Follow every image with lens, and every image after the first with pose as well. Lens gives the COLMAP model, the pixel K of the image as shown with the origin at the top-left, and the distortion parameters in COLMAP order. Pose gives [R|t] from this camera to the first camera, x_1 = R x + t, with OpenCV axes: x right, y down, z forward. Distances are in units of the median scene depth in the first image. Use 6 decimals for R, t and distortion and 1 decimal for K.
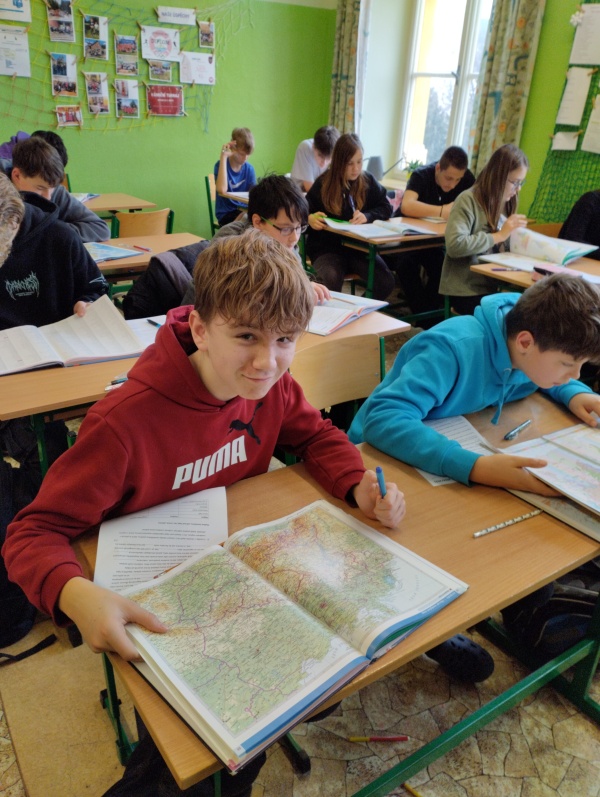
lens RADIAL K [[655.7, 0, 296.4], [0, 655.7, 400.6], [0, 0, 1]] dist [0.078887, -0.107219]
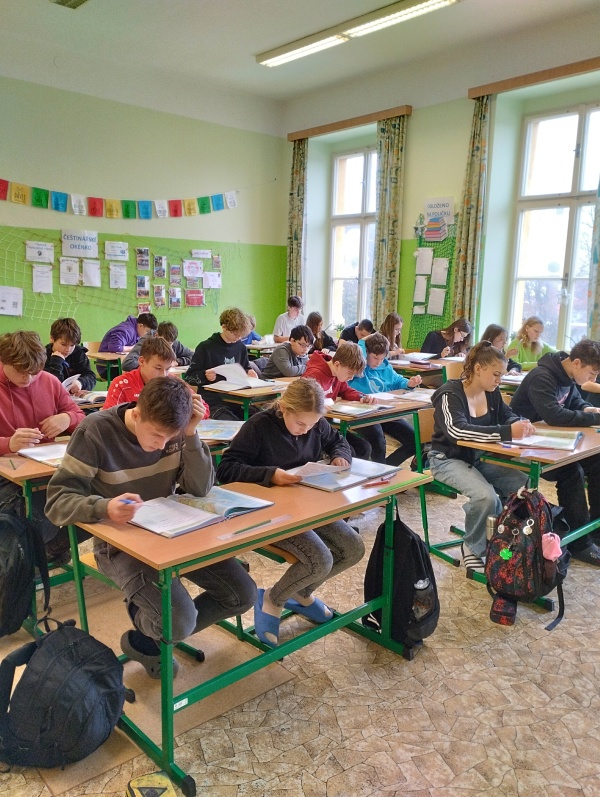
lens RADIAL K [[655.7, 0, 296.4], [0, 655.7, 400.6], [0, 0, 1]] dist [0.078887, -0.107219]
pose [[0.986482, -0.062813, 0.151354, -0.232464], [0.098714, 0.965016, -0.242900, 0.266561], [-0.130801, 0.254557, 0.958171, -0.653282]]
